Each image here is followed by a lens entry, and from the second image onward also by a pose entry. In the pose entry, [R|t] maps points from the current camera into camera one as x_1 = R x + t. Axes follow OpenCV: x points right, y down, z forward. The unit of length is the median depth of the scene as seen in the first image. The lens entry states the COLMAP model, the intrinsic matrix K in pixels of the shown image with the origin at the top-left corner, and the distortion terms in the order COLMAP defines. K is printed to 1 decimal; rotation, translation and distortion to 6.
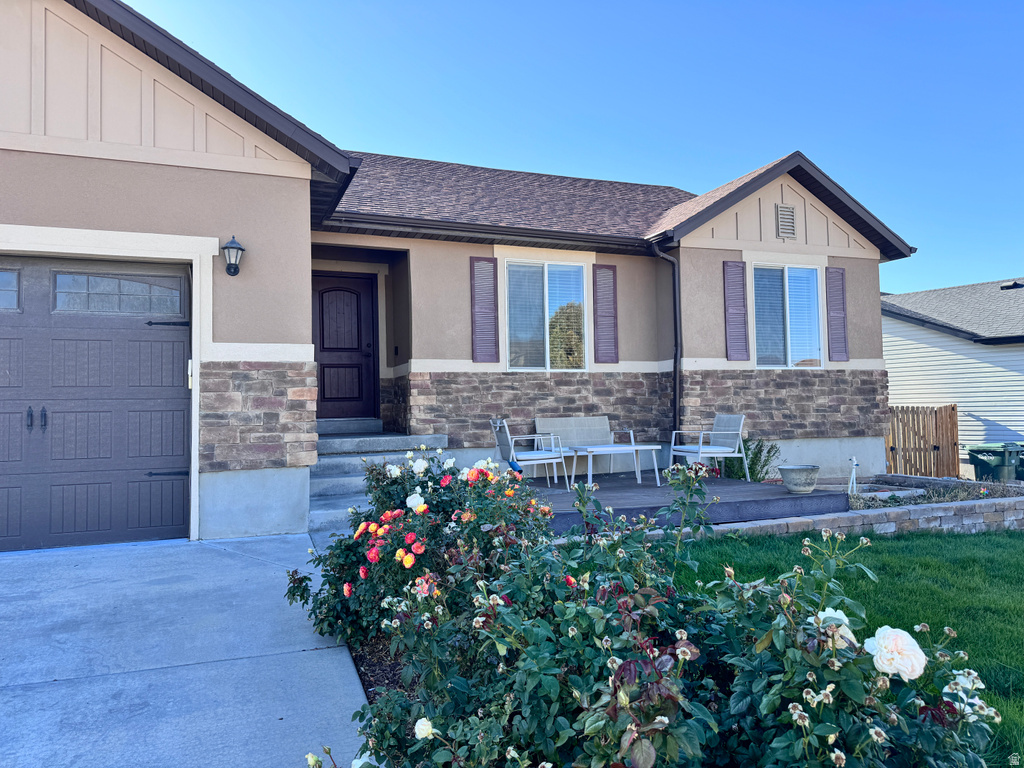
lens RADIAL K [[717.7, 0, 511.3], [0, 717.7, 380.5], [0, 0, 1]] dist [0.103305, -0.128745]
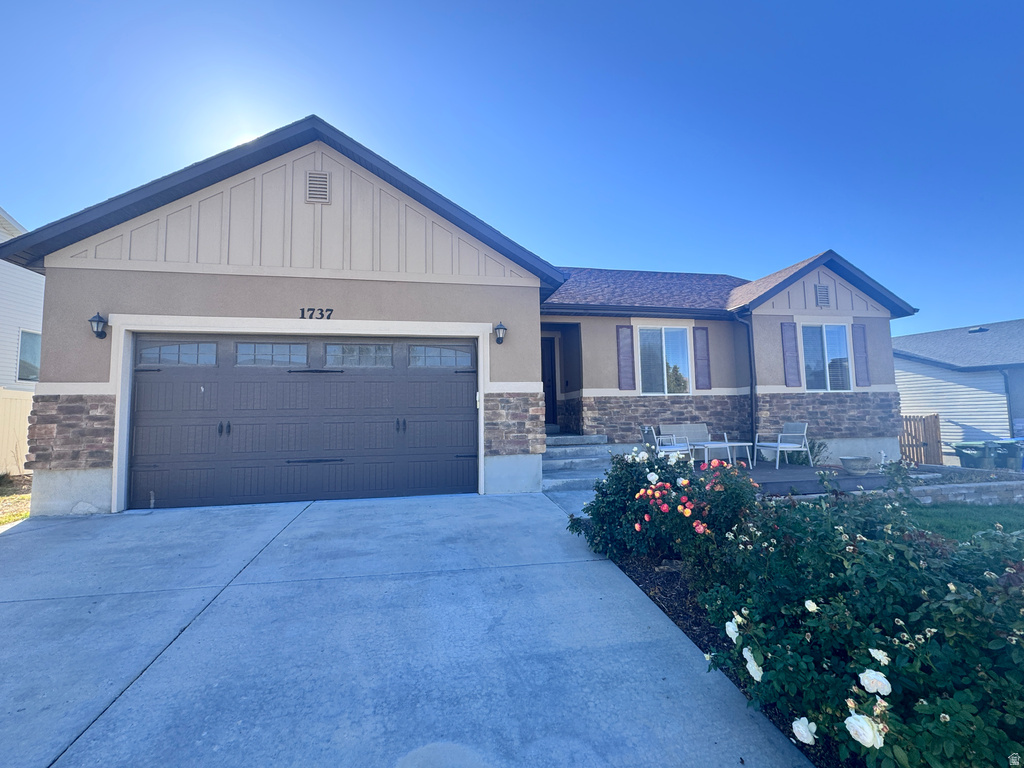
lens RADIAL K [[450.1, 0, 512.0], [0, 450.1, 384.0], [0, 0, 1]] dist [0.001490, 0.000344]
pose [[0.983824, -0.013903, -0.178596, -0.109977], [0.008100, 0.999417, -0.033178, -0.007530], [0.178953, 0.031194, 0.983363, -0.043126]]
